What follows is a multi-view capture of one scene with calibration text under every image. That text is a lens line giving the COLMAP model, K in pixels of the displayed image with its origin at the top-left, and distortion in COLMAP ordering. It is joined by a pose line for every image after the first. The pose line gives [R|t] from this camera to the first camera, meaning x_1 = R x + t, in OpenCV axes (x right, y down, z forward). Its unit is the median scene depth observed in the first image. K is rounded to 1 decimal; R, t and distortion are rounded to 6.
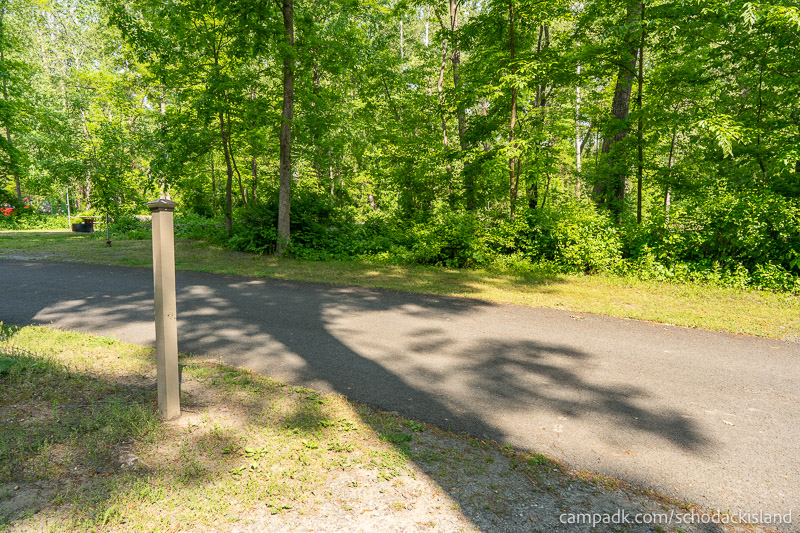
lens RADIAL K [[541.2, 0, 400.1], [0, 541.2, 265.0], [0, 0, 1]] dist [0.003063, -0.002038]
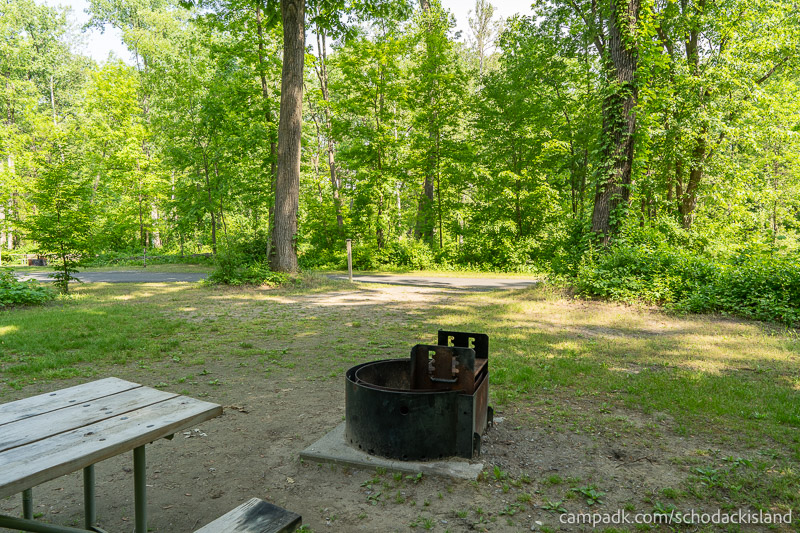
lens RADIAL K [[541.2, 0, 400.8], [0, 541.2, 264.9], [0, 0, 1]] dist [0.003063, -0.002038]
pose [[0.944290, -0.023056, 0.328305, -0.485806], [0.045824, 0.997037, -0.061781, 0.128663], [-0.325908, 0.073384, 0.942549, -1.133219]]
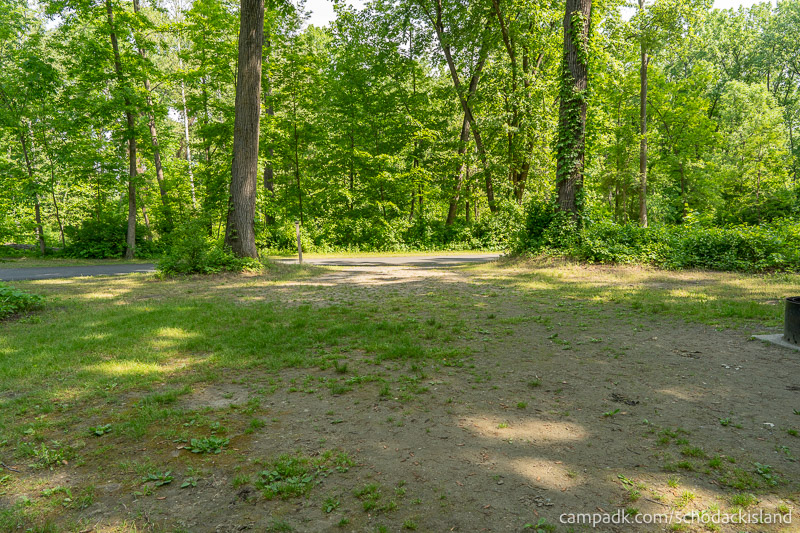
lens RADIAL K [[541.2, 0, 395.9], [0, 541.2, 267.6], [0, 0, 1]] dist [0.003063, -0.002038]
pose [[0.689619, -0.083482, 0.719344, -1.018835], [0.109855, 0.993897, 0.010029, 0.095460], [-0.715791, 0.072108, 0.694582, -0.870266]]
